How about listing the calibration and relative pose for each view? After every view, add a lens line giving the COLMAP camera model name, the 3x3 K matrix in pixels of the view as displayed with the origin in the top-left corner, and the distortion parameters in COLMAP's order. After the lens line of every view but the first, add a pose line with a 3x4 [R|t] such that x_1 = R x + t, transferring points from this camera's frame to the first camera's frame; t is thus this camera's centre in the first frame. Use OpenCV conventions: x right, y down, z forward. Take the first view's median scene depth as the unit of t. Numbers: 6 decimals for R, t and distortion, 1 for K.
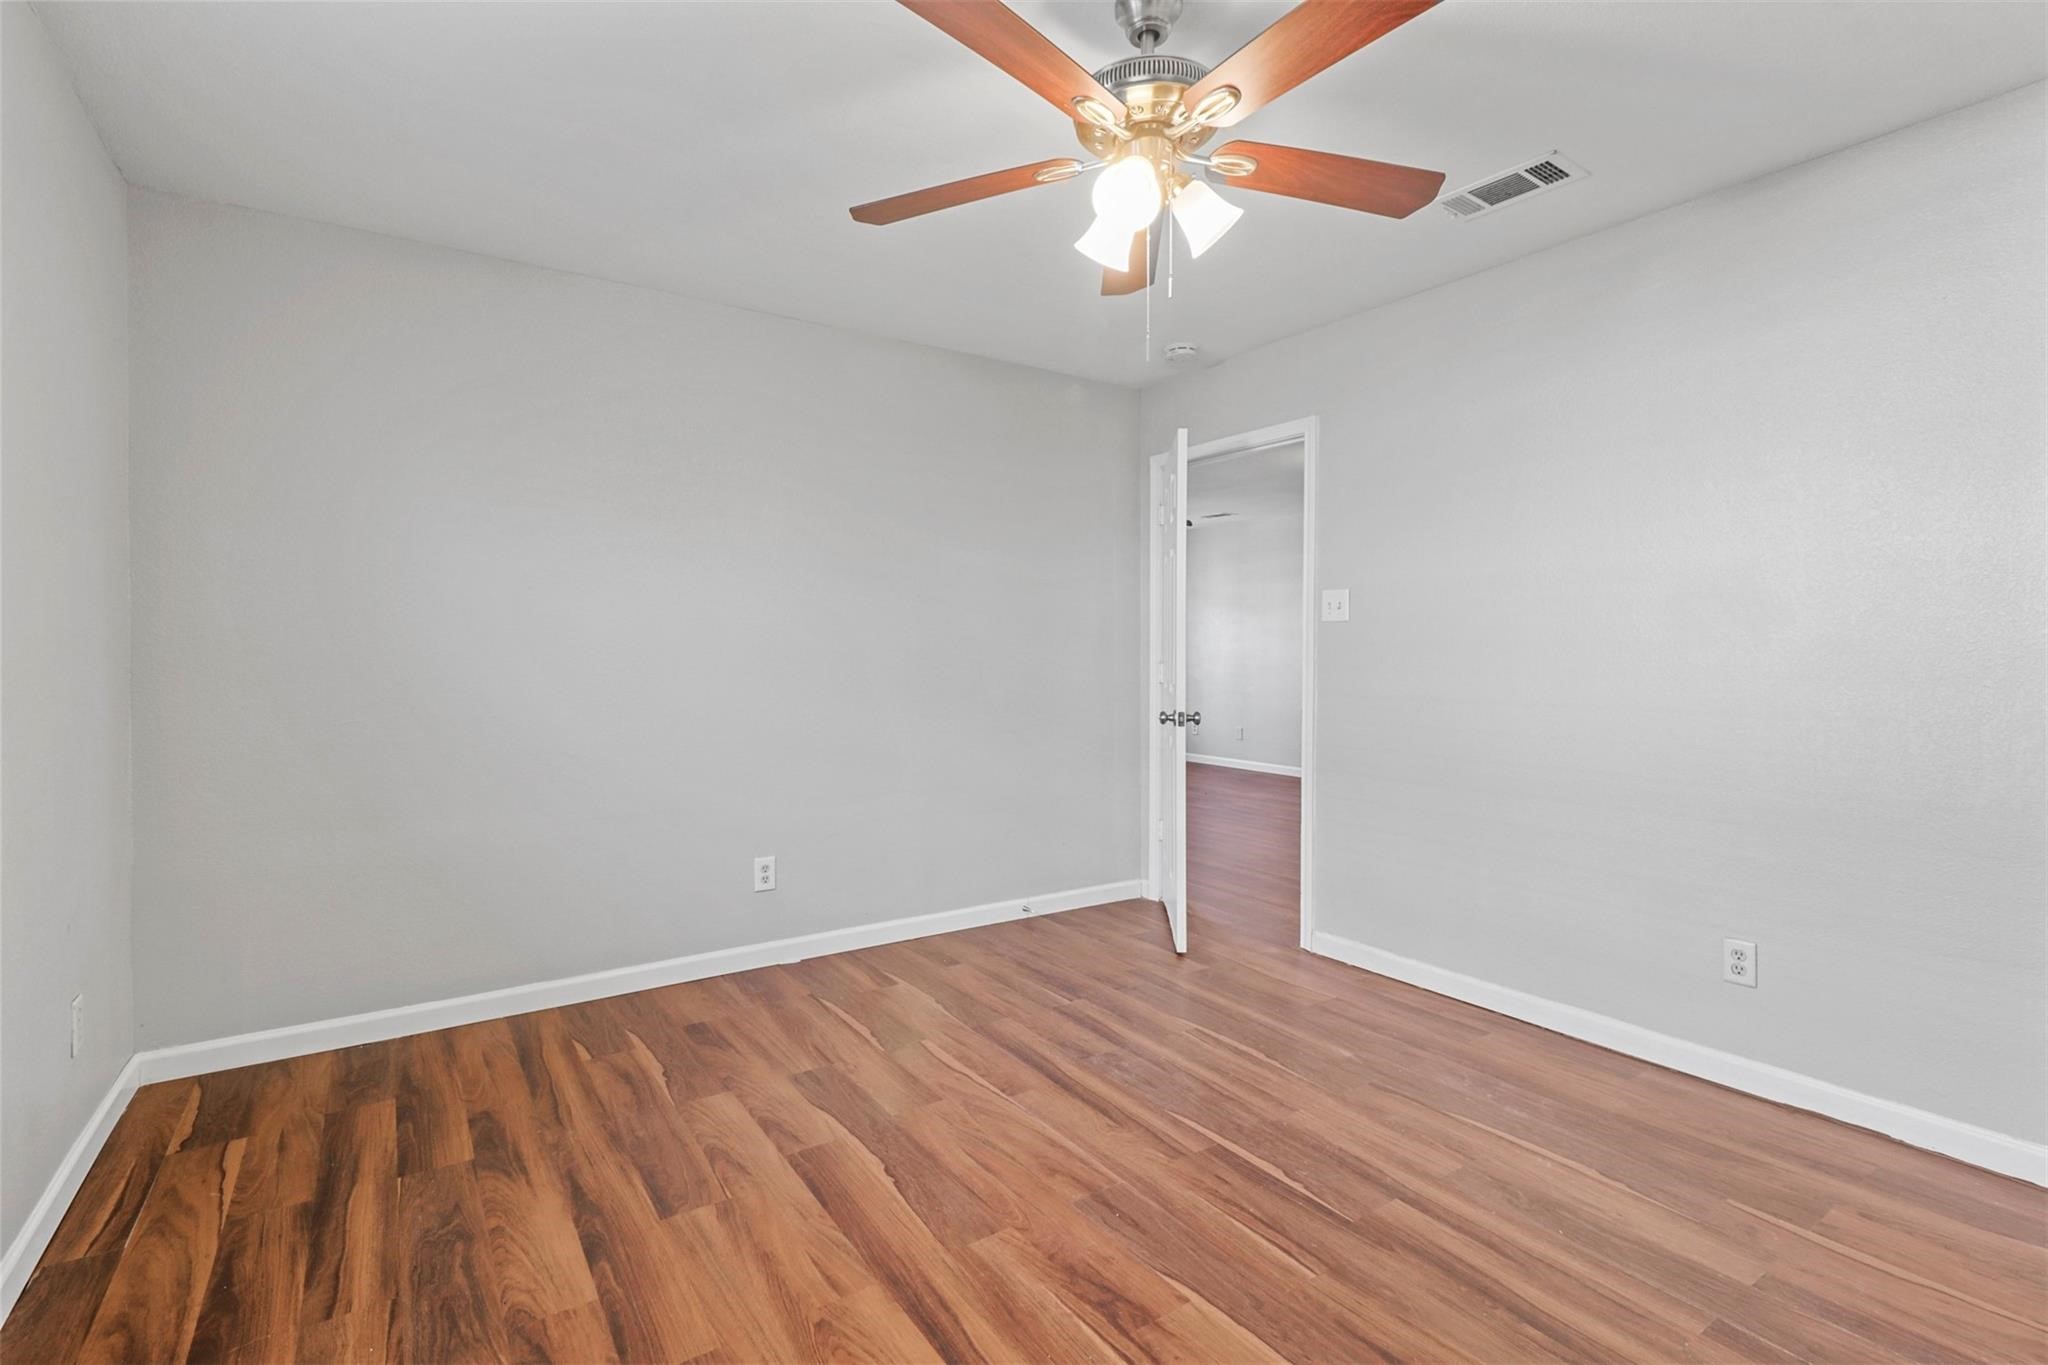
lens RADIAL K [[945.6, 0, 1016.8], [0, 945.6, 655.4], [0, 0, 1]] dist [0.002540, -0.000032]
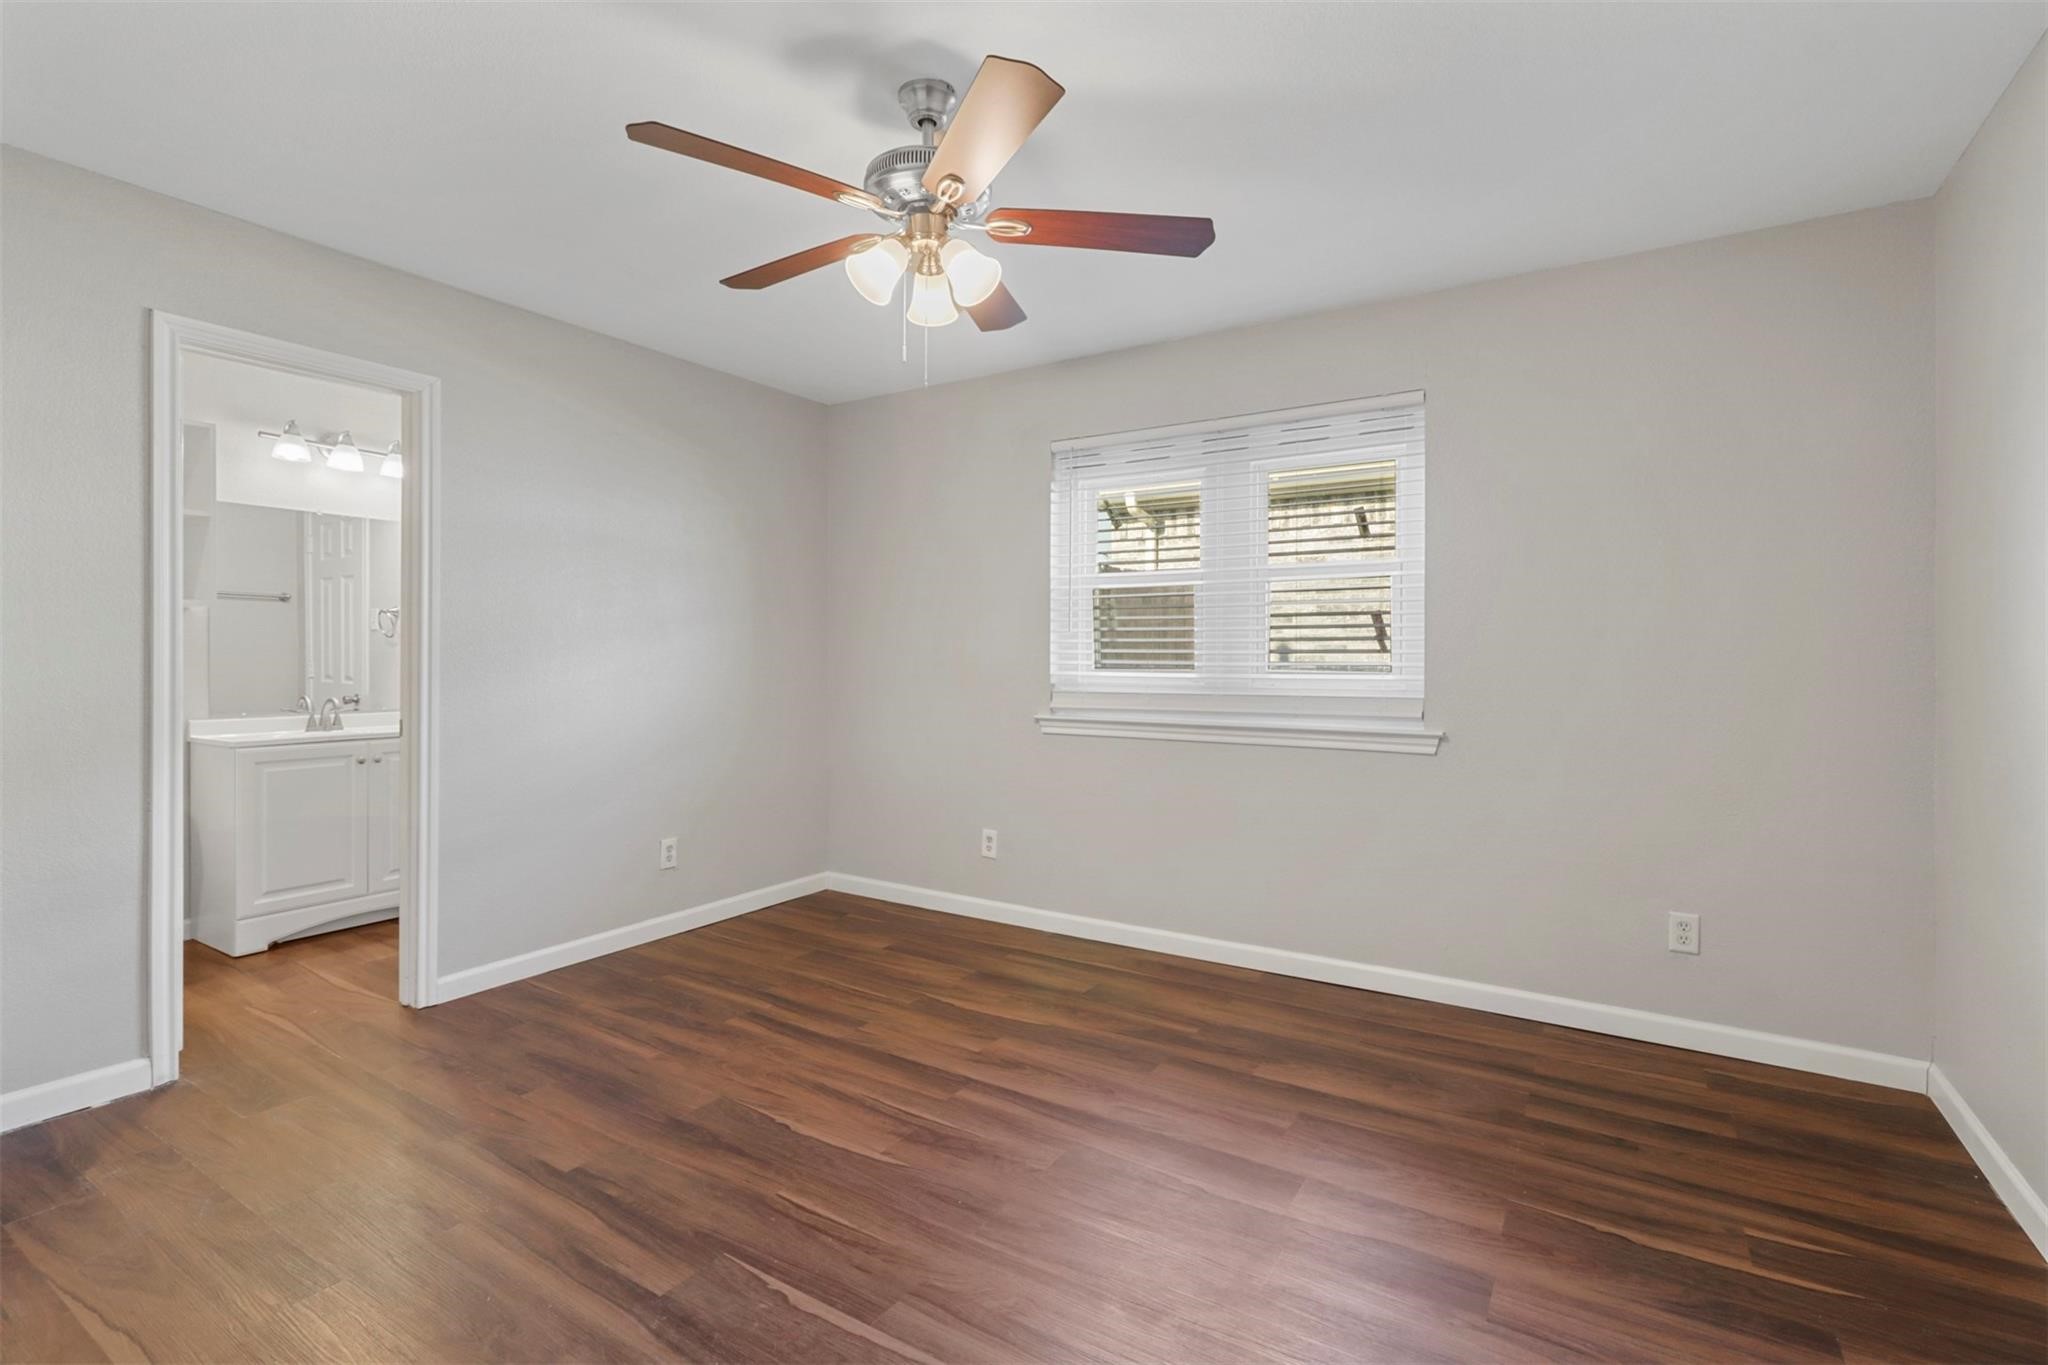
lens RADIAL K [[945.6, 0, 1016.8], [0, 945.6, 655.4], [0, 0, 1]] dist [0.002540, -0.000032]
pose [[-0.917125, -0.005862, -0.398556, 0.452261], [-0.004853, 0.999982, -0.003541, -0.001774], [0.398570, -0.001314, -0.917137, 1.922147]]
